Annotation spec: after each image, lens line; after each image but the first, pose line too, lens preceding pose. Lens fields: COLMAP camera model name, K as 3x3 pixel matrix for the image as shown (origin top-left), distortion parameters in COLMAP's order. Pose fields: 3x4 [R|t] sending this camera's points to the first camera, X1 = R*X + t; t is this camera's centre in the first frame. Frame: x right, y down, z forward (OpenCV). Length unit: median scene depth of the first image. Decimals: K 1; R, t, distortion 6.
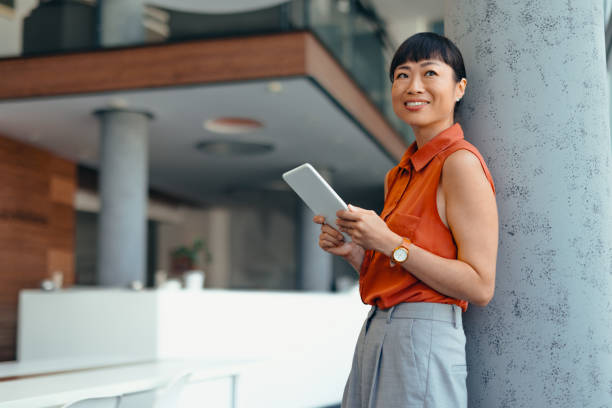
lens RADIAL K [[860.6, 0, 306.0], [0, 860.6, 204.0], [0, 0, 1]] dist [-0.019864, 0.090462]
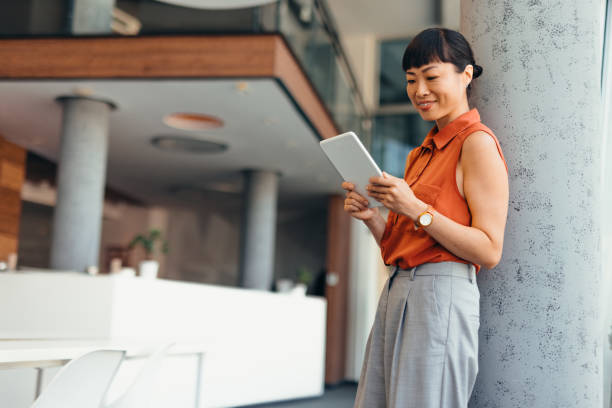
lens RADIAL K [[860.6, 0, 306.0], [0, 860.6, 204.0], [0, 0, 1]] dist [-0.019864, 0.090462]
pose [[0.993800, 0.064087, 0.090850, -0.142843], [-0.062559, 0.997849, -0.019565, 0.066592], [-0.091908, 0.013760, 0.995672, -0.110188]]
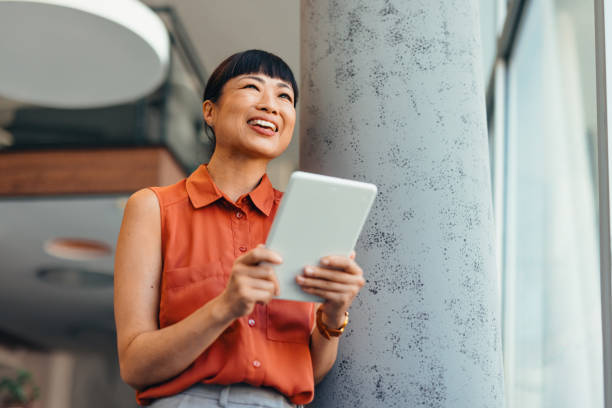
lens RADIAL K [[860.6, 0, 306.0], [0, 860.6, 204.0], [0, 0, 1]] dist [-0.019864, 0.090462]
pose [[0.986590, 0.062326, 0.150848, 0.054943], [-0.032917, 0.981210, -0.190116, 0.105970], [-0.159863, 0.182601, 0.970103, 0.235533]]
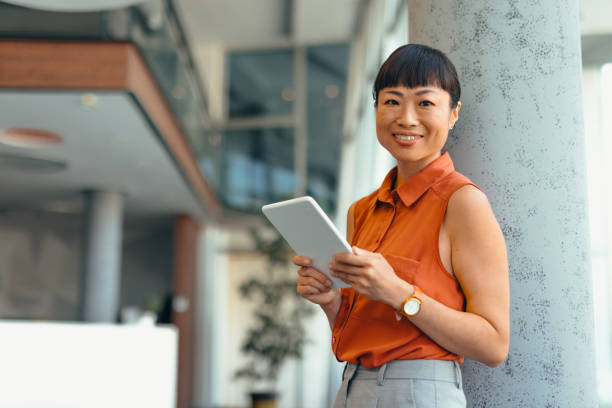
lens RADIAL K [[860.6, 0, 306.0], [0, 860.6, 204.0], [0, 0, 1]] dist [-0.019864, 0.090462]
pose [[0.958381, 0.057779, 0.279584, -0.205197], [-0.048198, 0.997995, -0.041029, 0.001948], [-0.281394, 0.025846, 0.959244, 0.203730]]
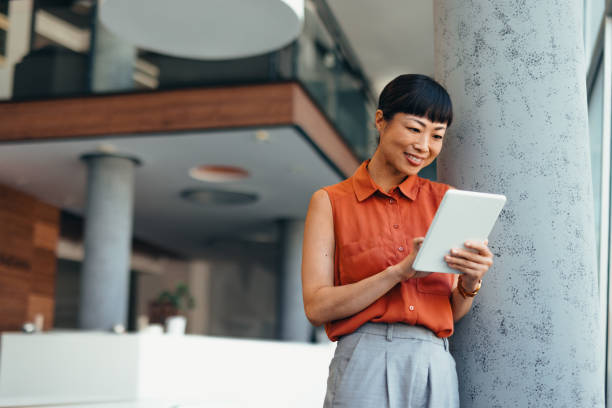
lens RADIAL K [[860.6, 0, 306.0], [0, 860.6, 204.0], [0, 0, 1]] dist [-0.019864, 0.090462]
pose [[0.999460, 0.022420, 0.024041, -0.020777], [-0.020686, 0.997326, -0.070099, 0.050135], [-0.025548, 0.069564, 0.997250, -0.041627]]
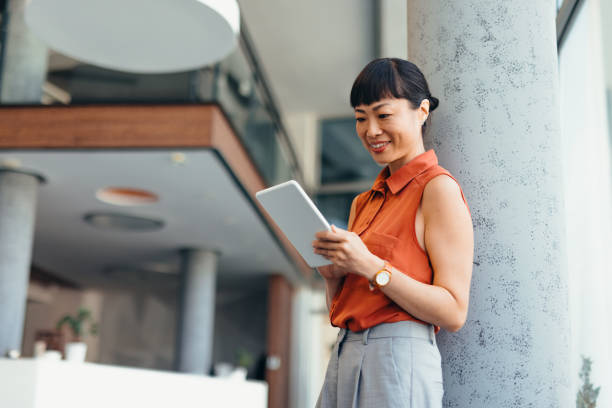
lens RADIAL K [[860.6, 0, 306.0], [0, 860.6, 204.0], [0, 0, 1]] dist [-0.019864, 0.090462]
pose [[0.985968, 0.071263, 0.150957, -0.116477], [-0.052946, 0.991109, -0.122066, 0.098032], [-0.158313, 0.112361, 0.980975, 0.029938]]
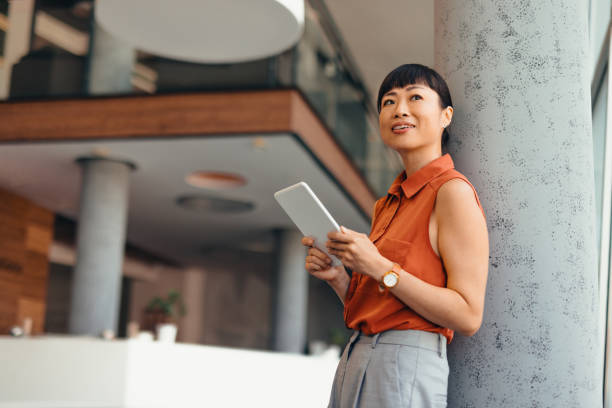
lens RADIAL K [[860.6, 0, 306.0], [0, 860.6, 204.0], [0, 0, 1]] dist [-0.019864, 0.090462]
pose [[0.998456, 0.049607, 0.024988, -0.009102], [-0.047349, 0.995337, -0.084037, 0.057201], [-0.029040, 0.082724, 0.996149, 0.003627]]
